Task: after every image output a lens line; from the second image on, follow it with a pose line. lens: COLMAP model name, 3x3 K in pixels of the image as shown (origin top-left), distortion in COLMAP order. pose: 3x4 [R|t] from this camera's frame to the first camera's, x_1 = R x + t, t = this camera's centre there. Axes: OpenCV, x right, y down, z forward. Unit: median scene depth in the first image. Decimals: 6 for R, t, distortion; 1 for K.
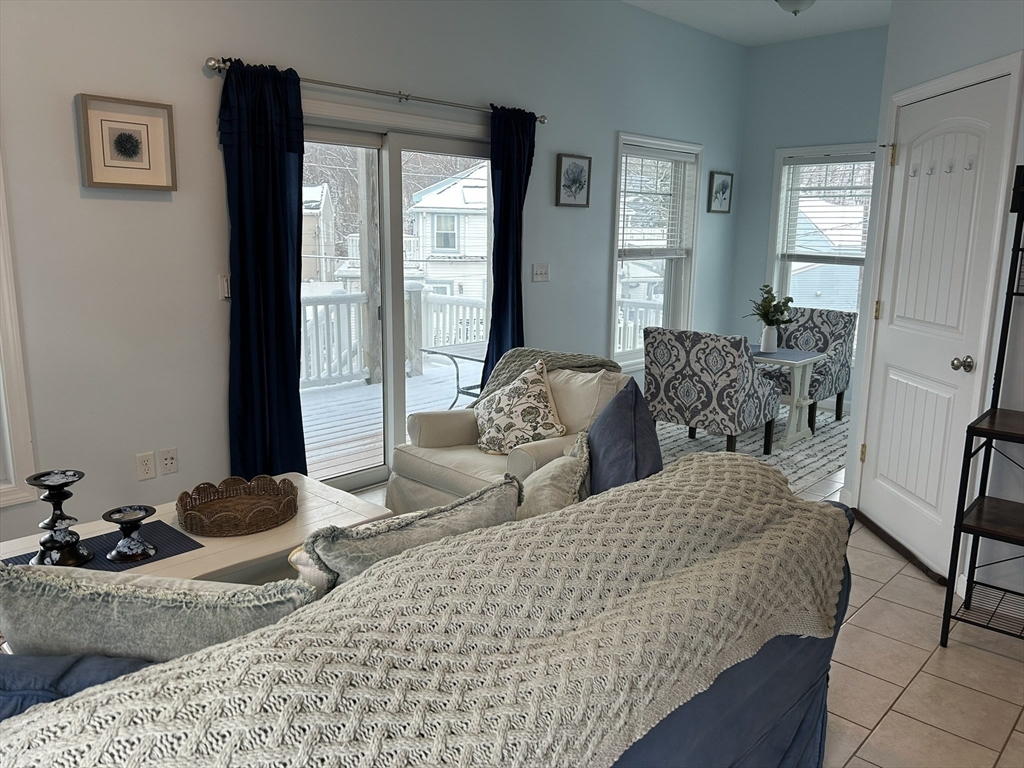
lens RADIAL K [[762.0, 0, 514.3], [0, 762.0, 385.5], [0, 0, 1]] dist [0.068649, -0.076544]
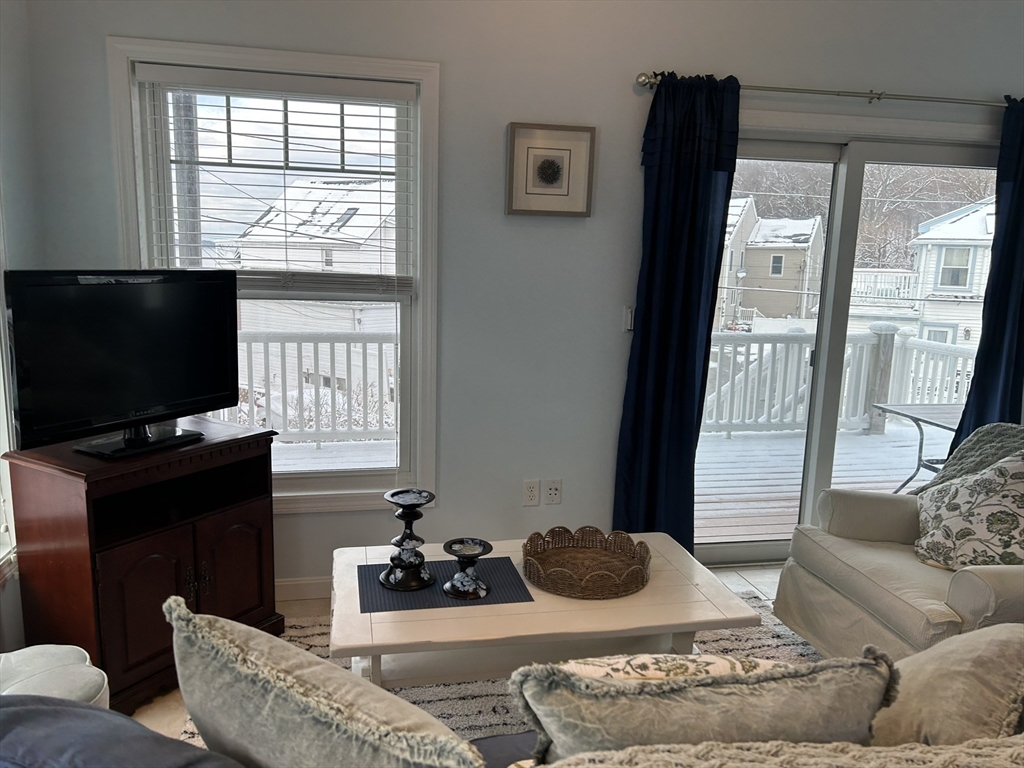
lens RADIAL K [[762.0, 0, 510.2], [0, 762.0, 388.4], [0, 0, 1]] dist [0.068649, -0.076544]
pose [[0.817119, 0.108173, -0.566229, 0.041536], [-0.130533, 0.991443, 0.001036, -0.026006], [0.561496, 0.073065, 0.824247, 0.161886]]
